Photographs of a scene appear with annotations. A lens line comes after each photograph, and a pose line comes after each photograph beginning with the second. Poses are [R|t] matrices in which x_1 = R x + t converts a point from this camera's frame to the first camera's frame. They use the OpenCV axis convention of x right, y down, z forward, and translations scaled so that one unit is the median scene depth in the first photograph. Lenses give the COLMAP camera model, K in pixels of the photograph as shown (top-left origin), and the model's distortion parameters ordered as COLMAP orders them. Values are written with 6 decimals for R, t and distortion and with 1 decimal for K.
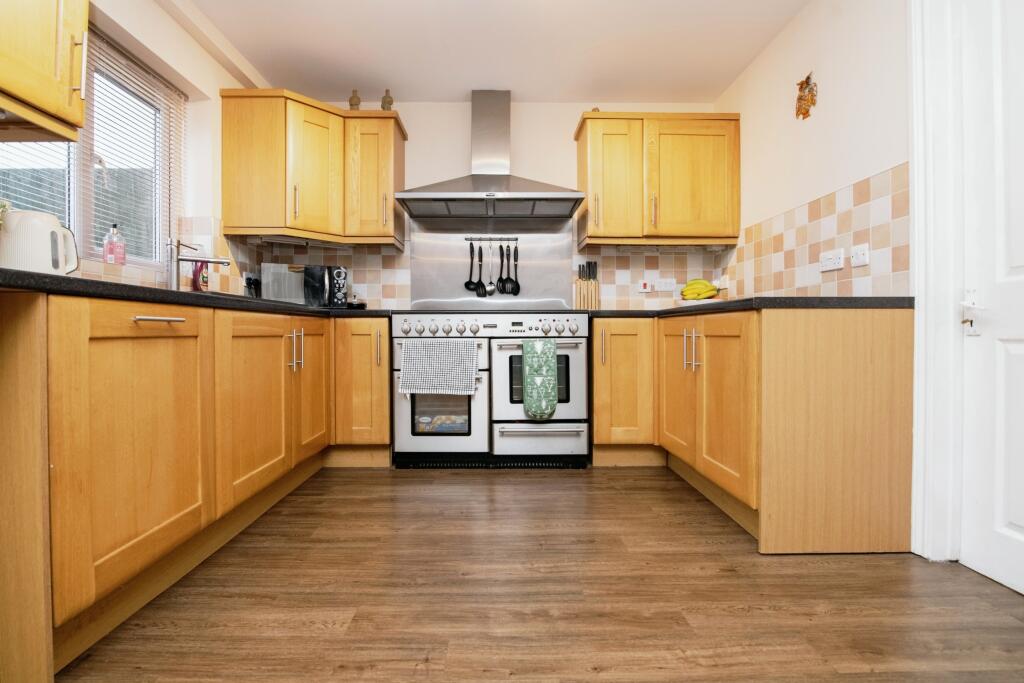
lens RADIAL K [[695.4, 0, 512.3], [0, 695.4, 348.3], [0, 0, 1]] dist [-0.037532, 0.000785]
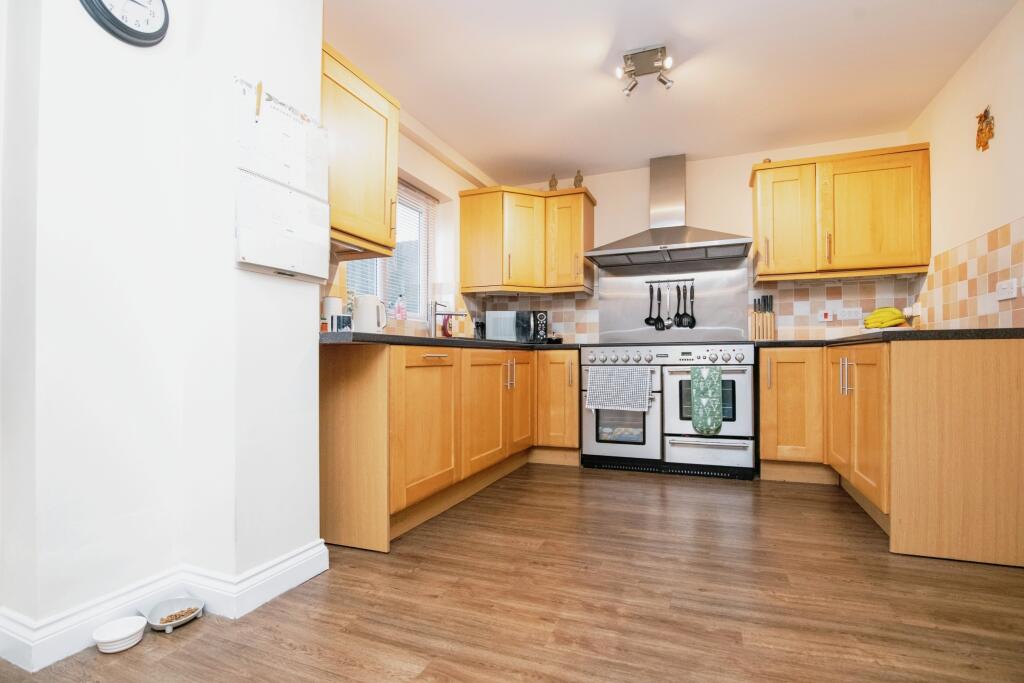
lens RADIAL K [[695.4, 0, 512.3], [0, 695.4, 348.3], [0, 0, 1]] dist [-0.037532, 0.000785]
pose [[0.956281, -0.004726, -0.292411, 0.078021], [-0.006049, 0.999336, -0.035934, 0.000340], [0.292386, 0.036132, 0.955617, -0.257359]]
